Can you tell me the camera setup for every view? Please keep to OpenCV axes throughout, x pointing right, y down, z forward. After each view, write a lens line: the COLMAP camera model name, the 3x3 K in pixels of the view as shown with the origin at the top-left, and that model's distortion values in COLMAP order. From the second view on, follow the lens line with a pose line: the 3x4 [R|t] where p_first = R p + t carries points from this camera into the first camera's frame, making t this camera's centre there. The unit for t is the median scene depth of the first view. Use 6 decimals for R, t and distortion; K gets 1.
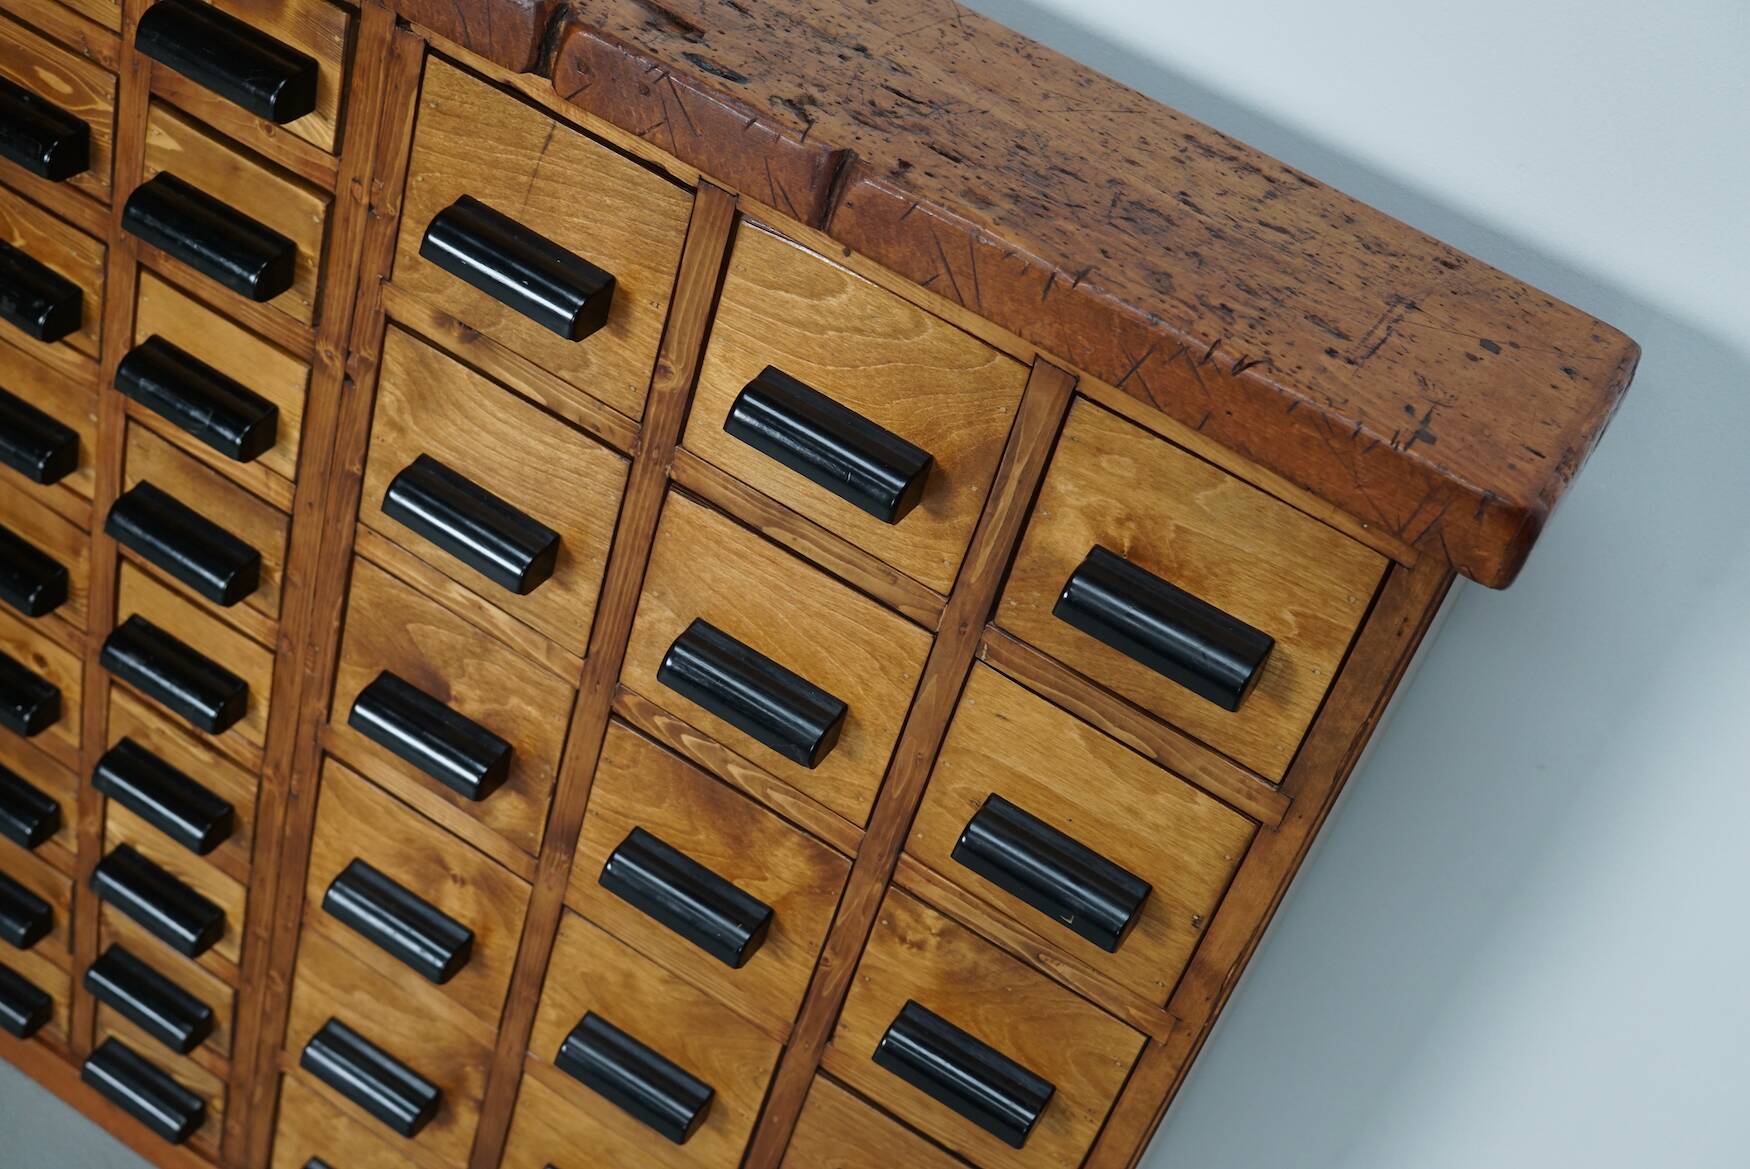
lens RADIAL K [[2249.8, 0, 879.3], [0, 2249.8, 575.7], [0, 0, 1]] dist [-0.092986, 0.000000]
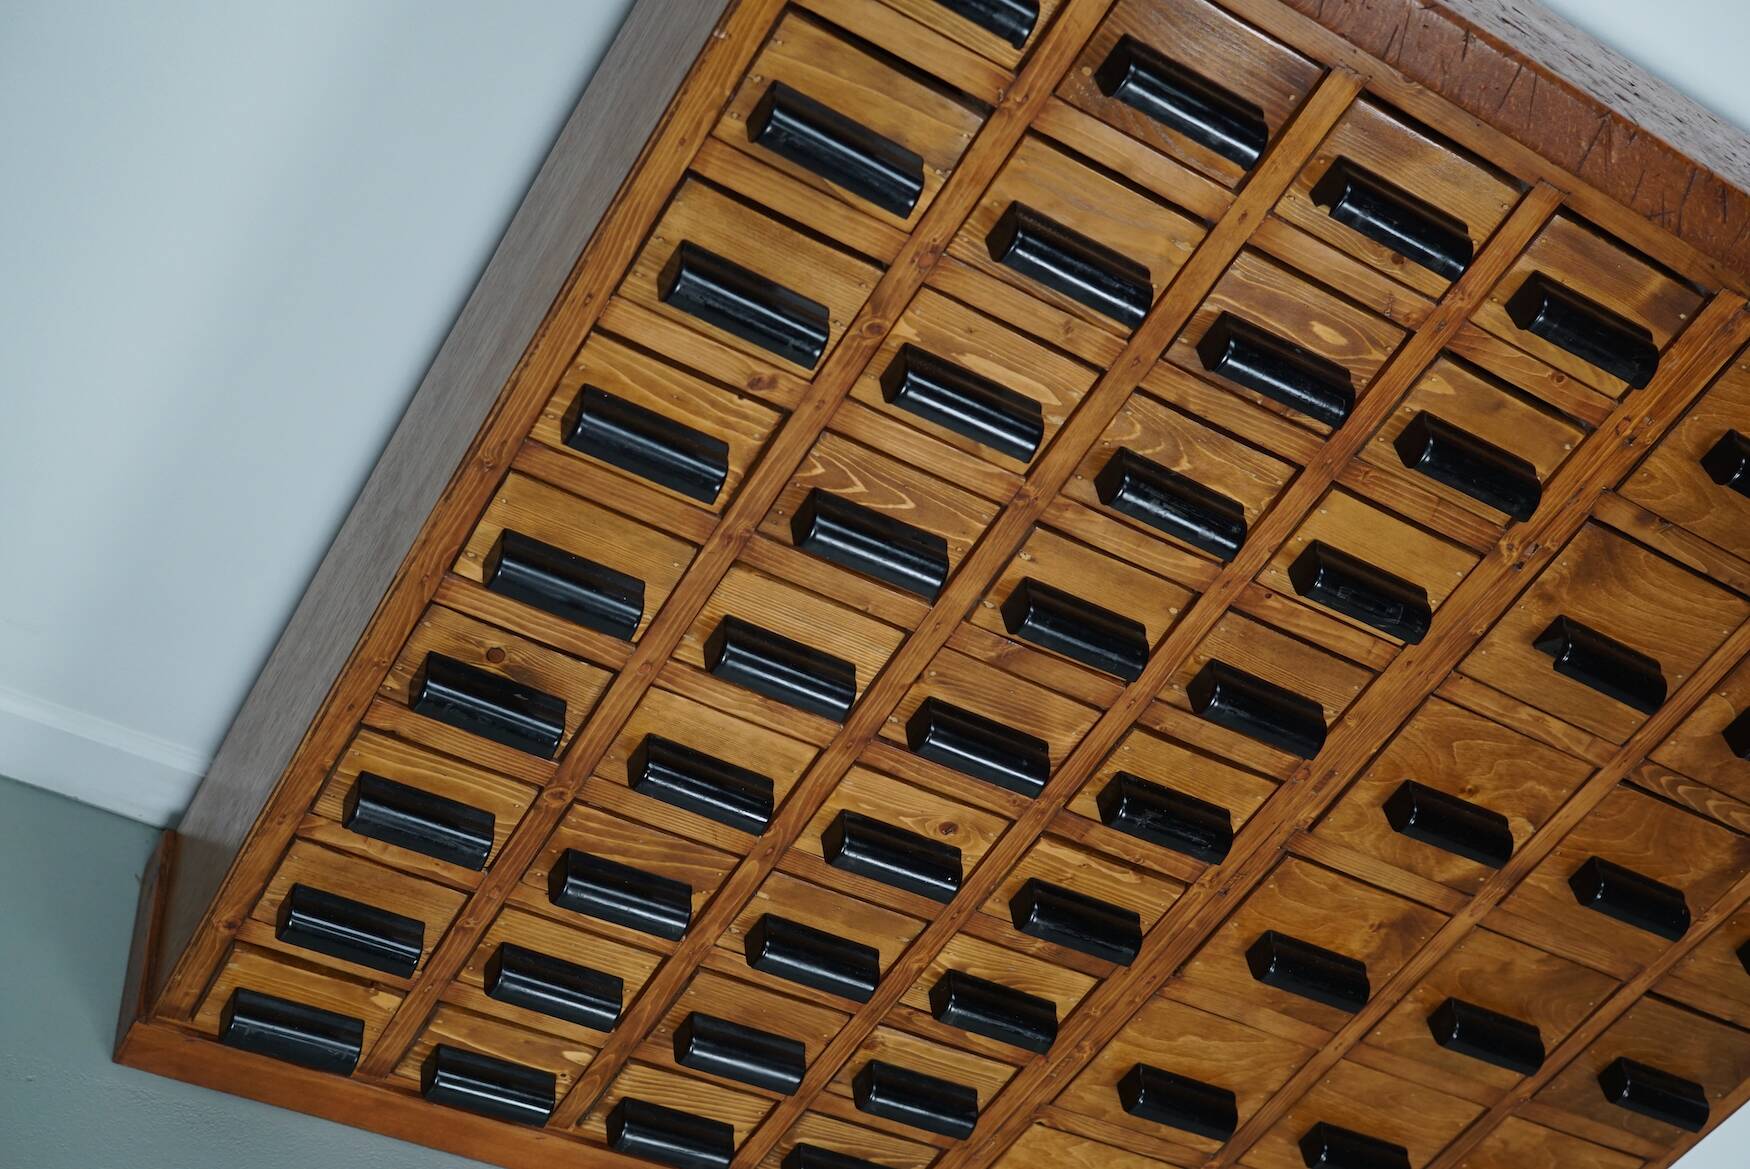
lens RADIAL K [[2249.8, 0, 891.3], [0, 2249.8, 589.9], [0, 0, 1]] dist [-0.092986, 0.000000]
pose [[0.788988, -0.179114, 0.587721, -1.269627], [0.069837, 0.976509, 0.203848, -0.359781], [-0.610427, -0.119789, 0.782962, 0.294955]]
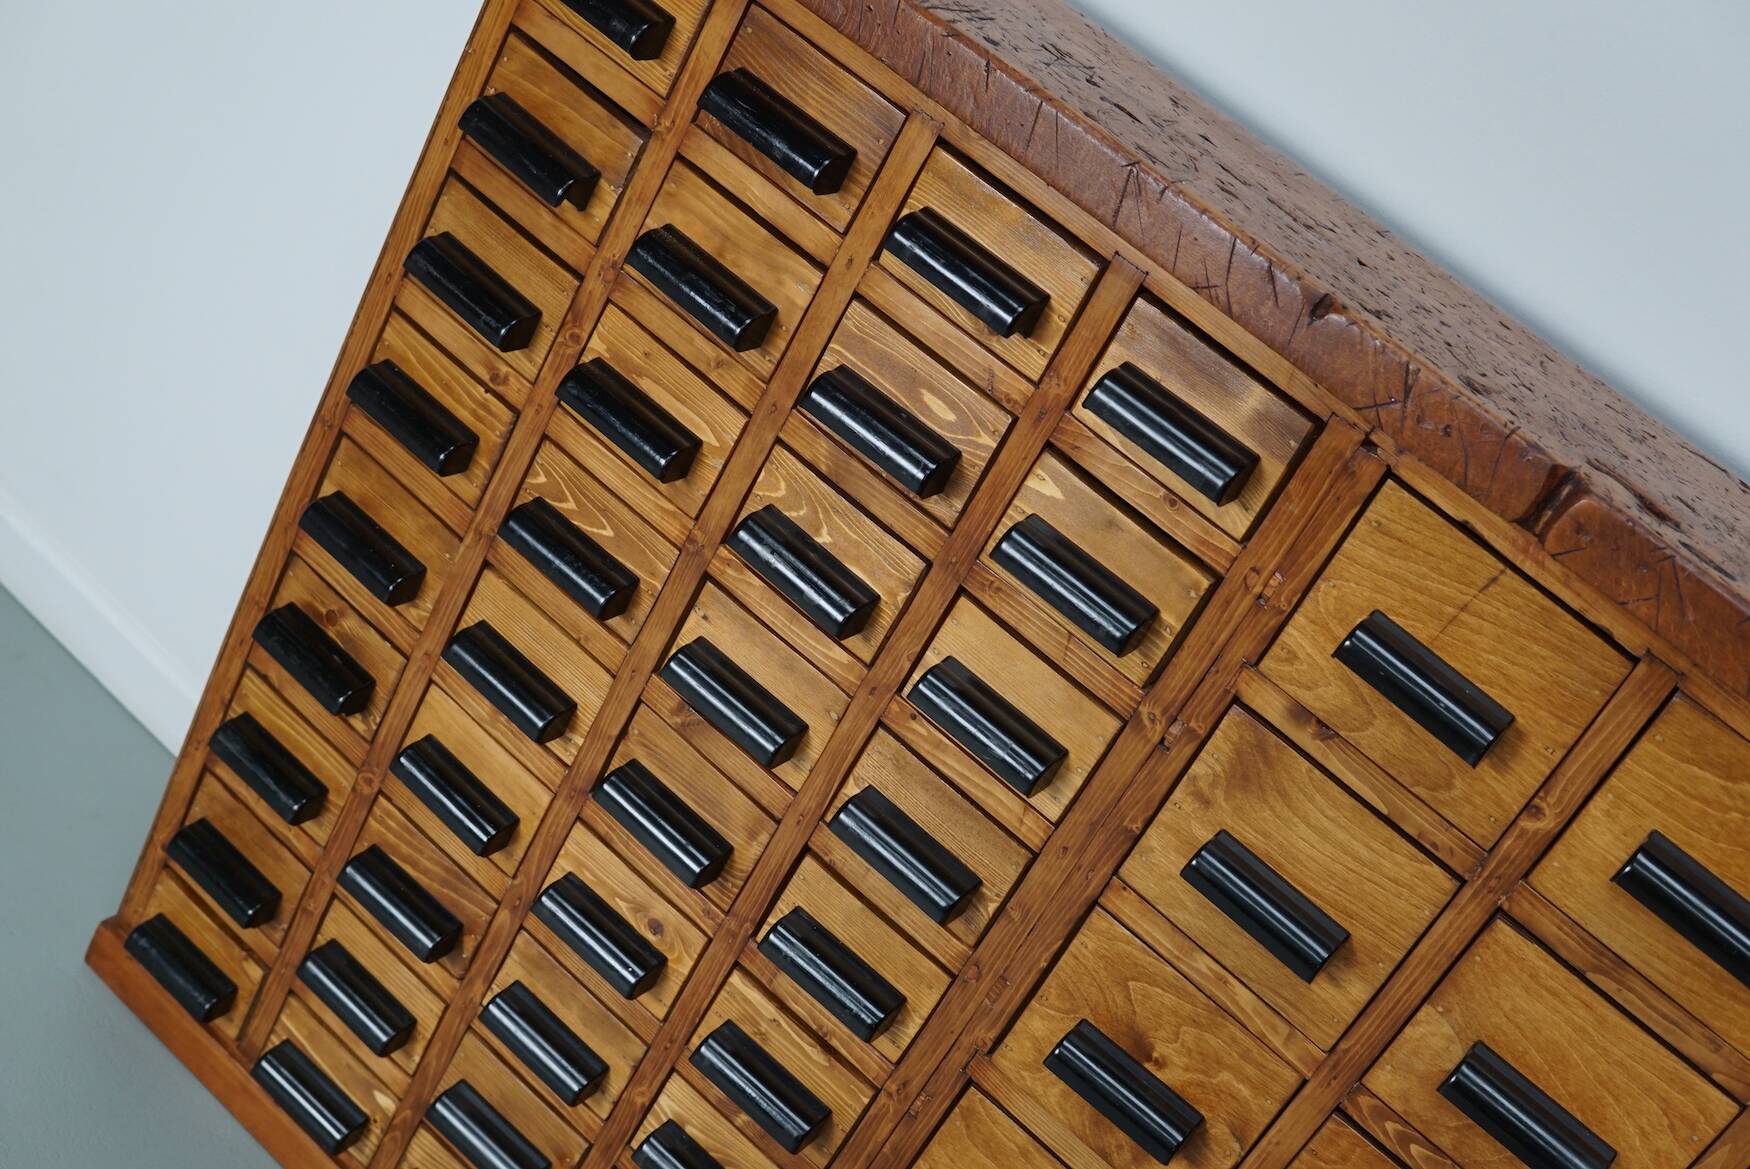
lens RADIAL K [[2249.8, 0, 887.8], [0, 2249.8, 578.8], [0, 0, 1]] dist [-0.092986, 0.000000]
pose [[0.976535, 0.213916, 0.024883, -0.432833], [-0.207252, 0.964885, -0.161381, 0.036547], [-0.058532, 0.152437, 0.986578, -0.047719]]
